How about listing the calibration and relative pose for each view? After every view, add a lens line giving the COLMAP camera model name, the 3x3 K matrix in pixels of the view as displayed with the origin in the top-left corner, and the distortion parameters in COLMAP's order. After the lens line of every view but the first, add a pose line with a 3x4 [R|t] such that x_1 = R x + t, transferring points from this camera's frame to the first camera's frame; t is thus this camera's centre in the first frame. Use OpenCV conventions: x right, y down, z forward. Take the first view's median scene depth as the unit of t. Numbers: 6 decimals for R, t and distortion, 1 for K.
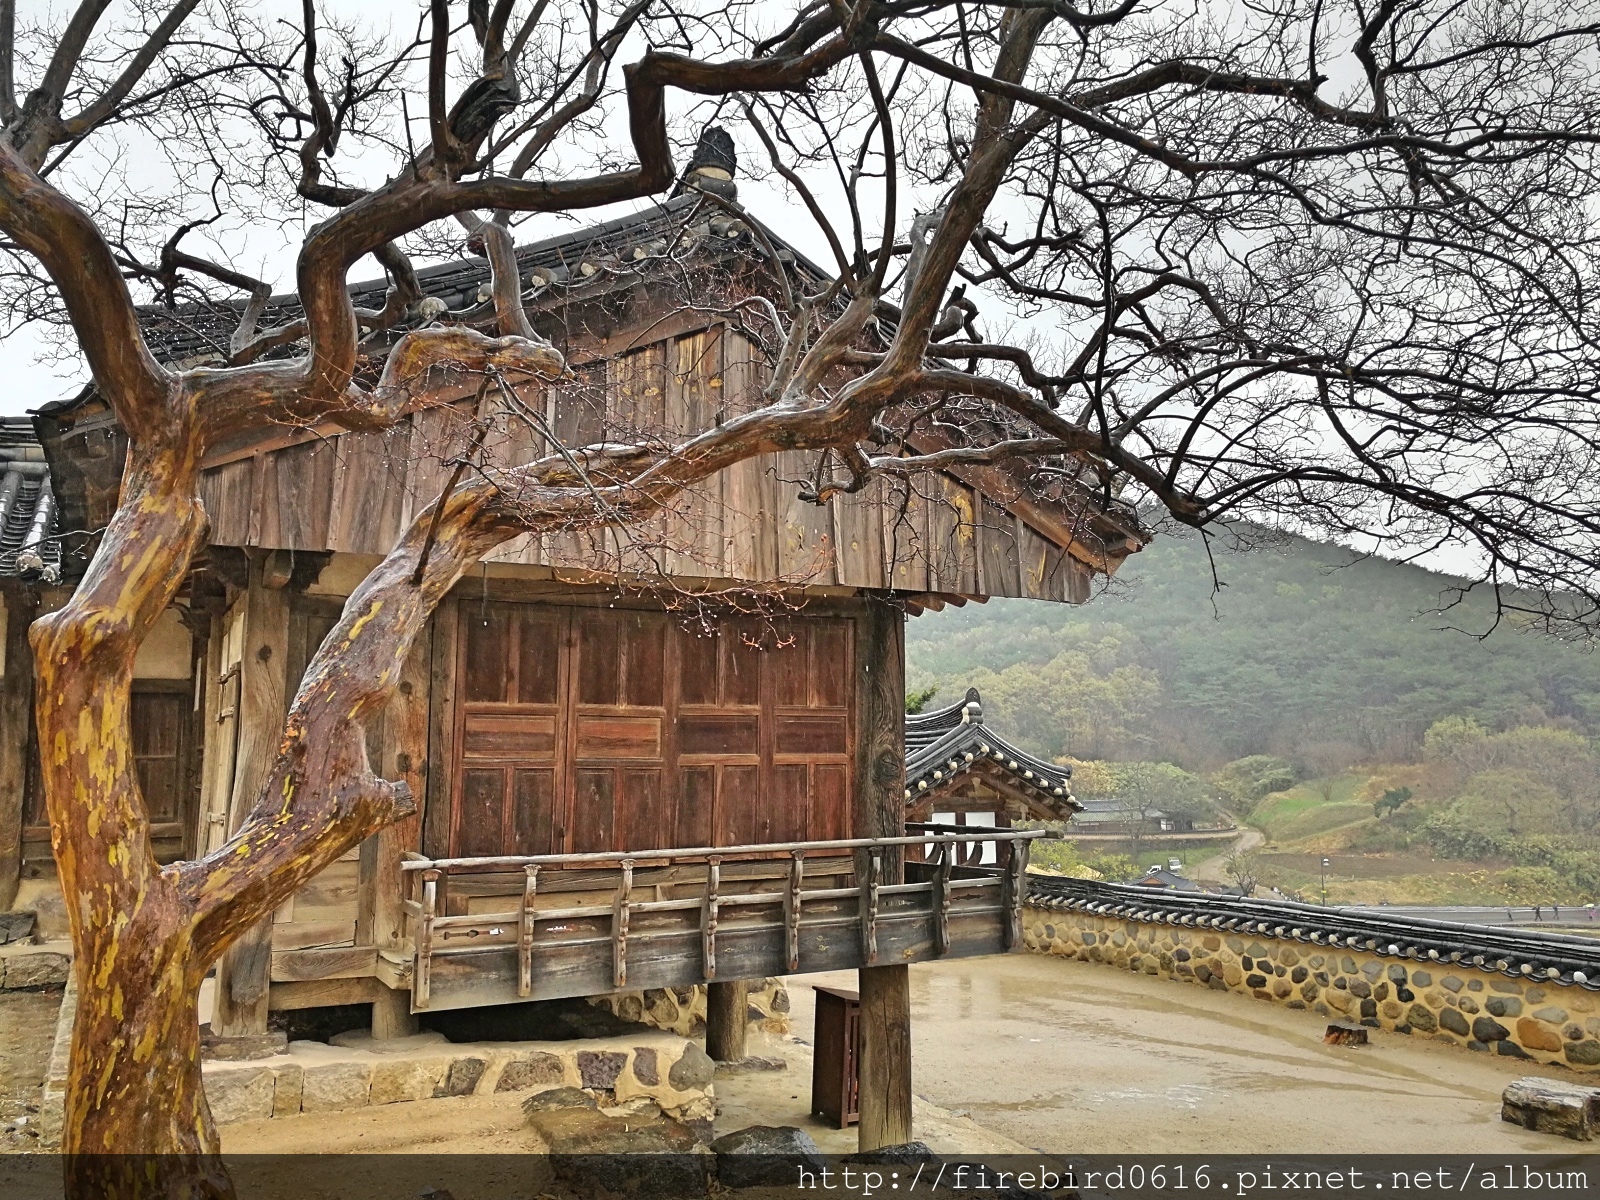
lens RADIAL K [[1262.8, 0, 800.0], [0, 1262.8, 600.0], [0, 0, 1]] dist [0.003758, 0.004886]
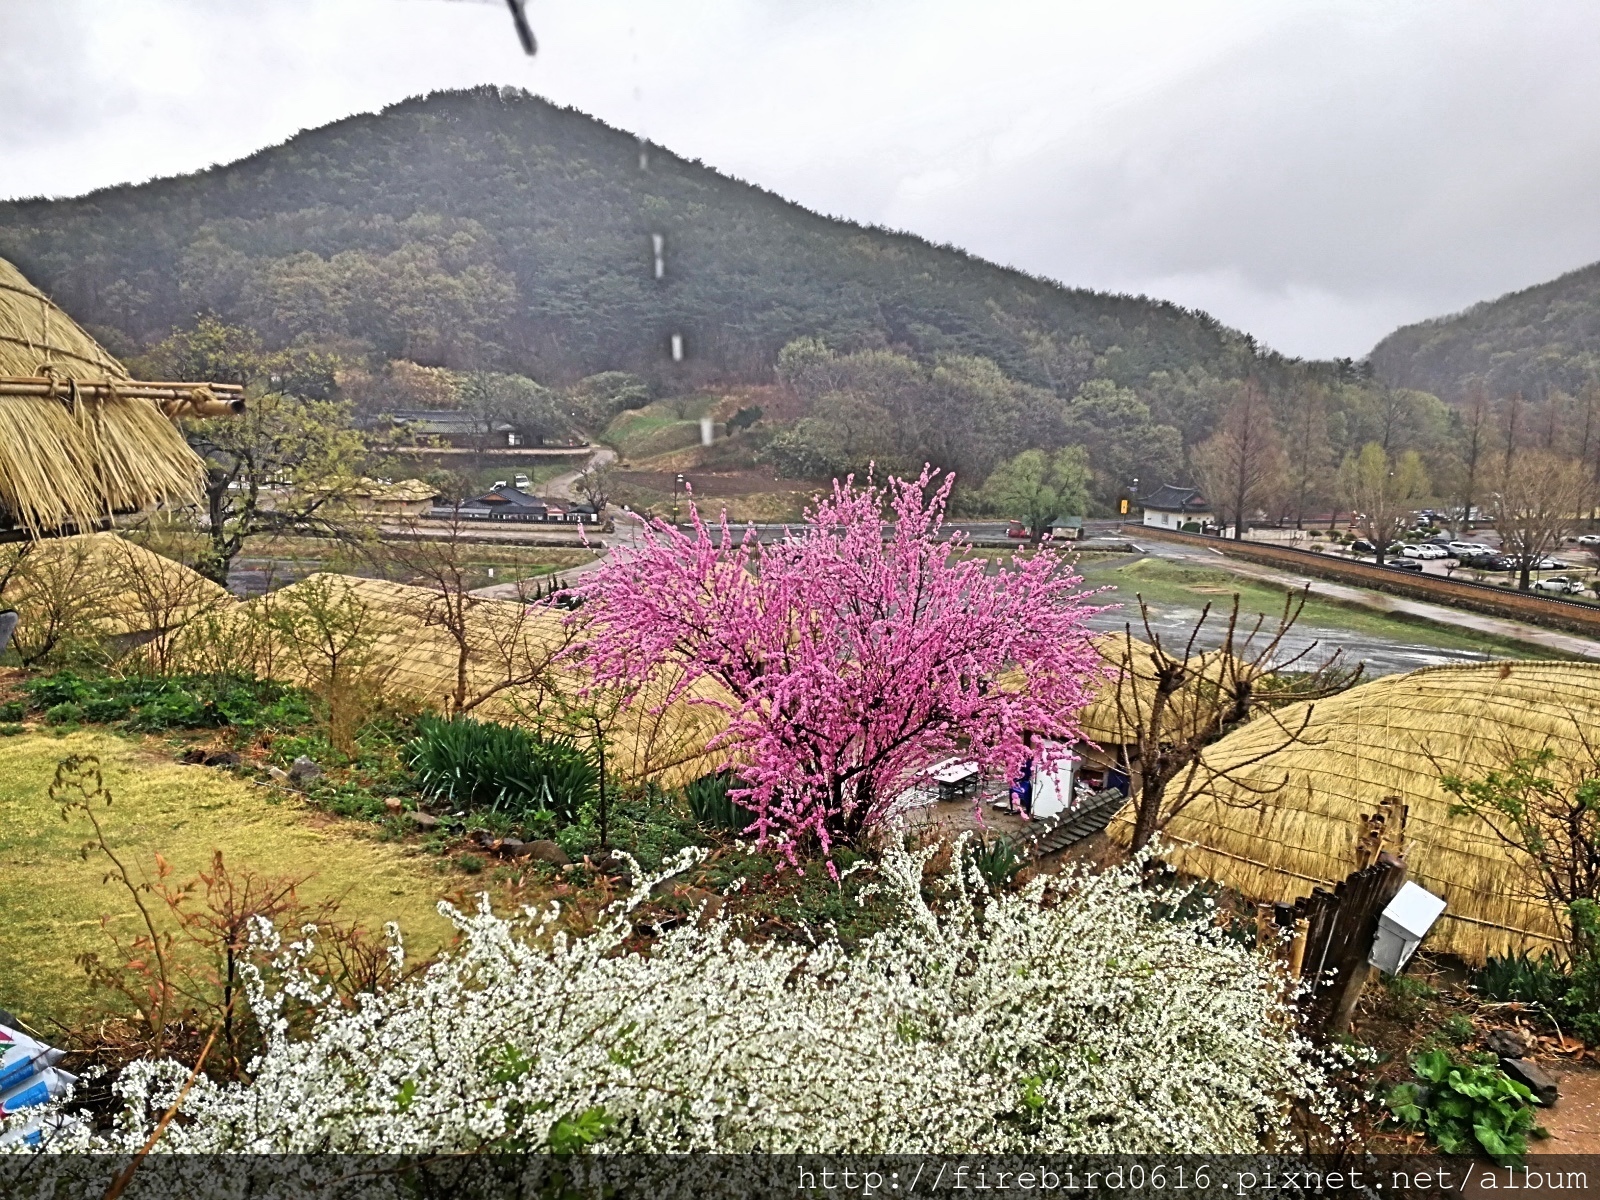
lens RADIAL K [[1262.8, 0, 800.0], [0, 1262.8, 600.0], [0, 0, 1]] dist [0.003758, 0.004886]
pose [[0.880096, -0.036028, 0.473427, 0.034080], [-0.102048, 0.959460, 0.262721, 0.027485], [-0.463699, -0.279532, 0.840741, 0.103193]]
